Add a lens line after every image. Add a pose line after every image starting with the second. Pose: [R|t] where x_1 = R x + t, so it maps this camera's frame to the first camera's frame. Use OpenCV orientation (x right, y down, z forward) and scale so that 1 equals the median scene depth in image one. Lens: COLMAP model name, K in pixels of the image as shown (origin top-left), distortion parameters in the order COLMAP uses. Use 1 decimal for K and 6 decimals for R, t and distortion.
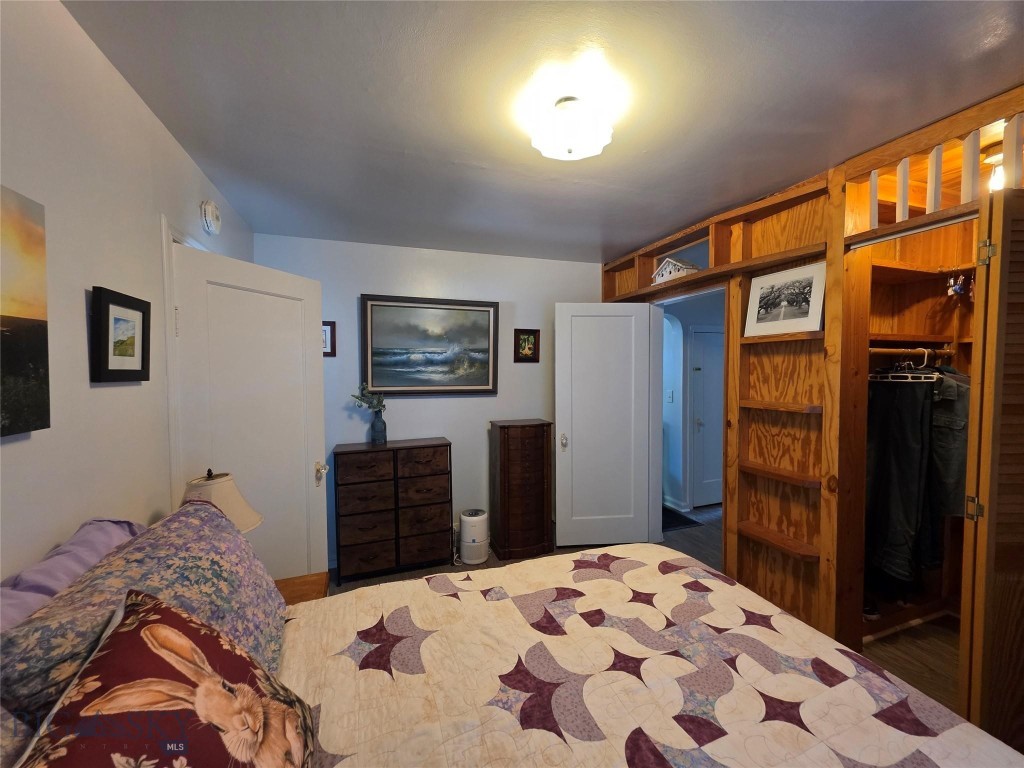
lens RADIAL K [[407.3, 0, 512.5], [0, 407.3, 381.5], [0, 0, 1]] dist [0.003769, -0.000112]
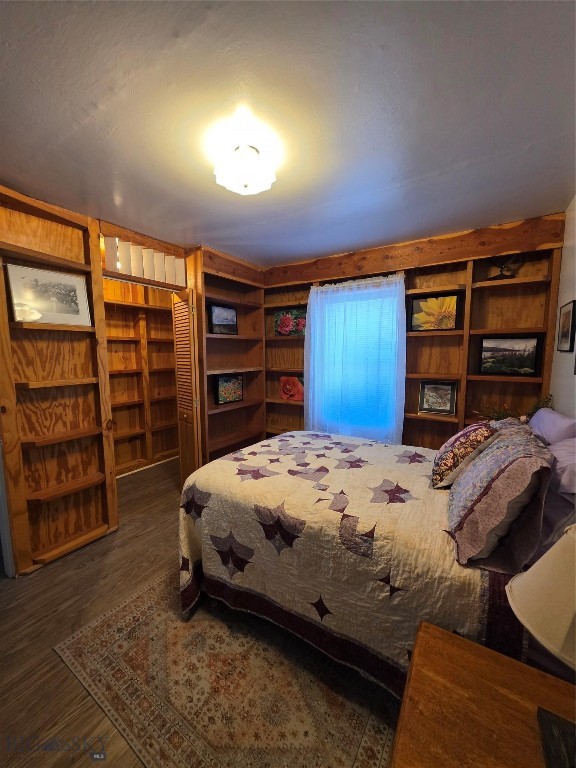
lens RADIAL K [[305.5, 0, 285.5], [0, 305.5, 387.5], [0, 0, 1]] dist [0.003769, -0.000112]
pose [[-0.615185, -0.081411, 0.784168, -0.515359], [0.030849, 0.991407, 0.127127, -0.023609], [-0.787779, 0.102398, -0.607387, 1.053500]]
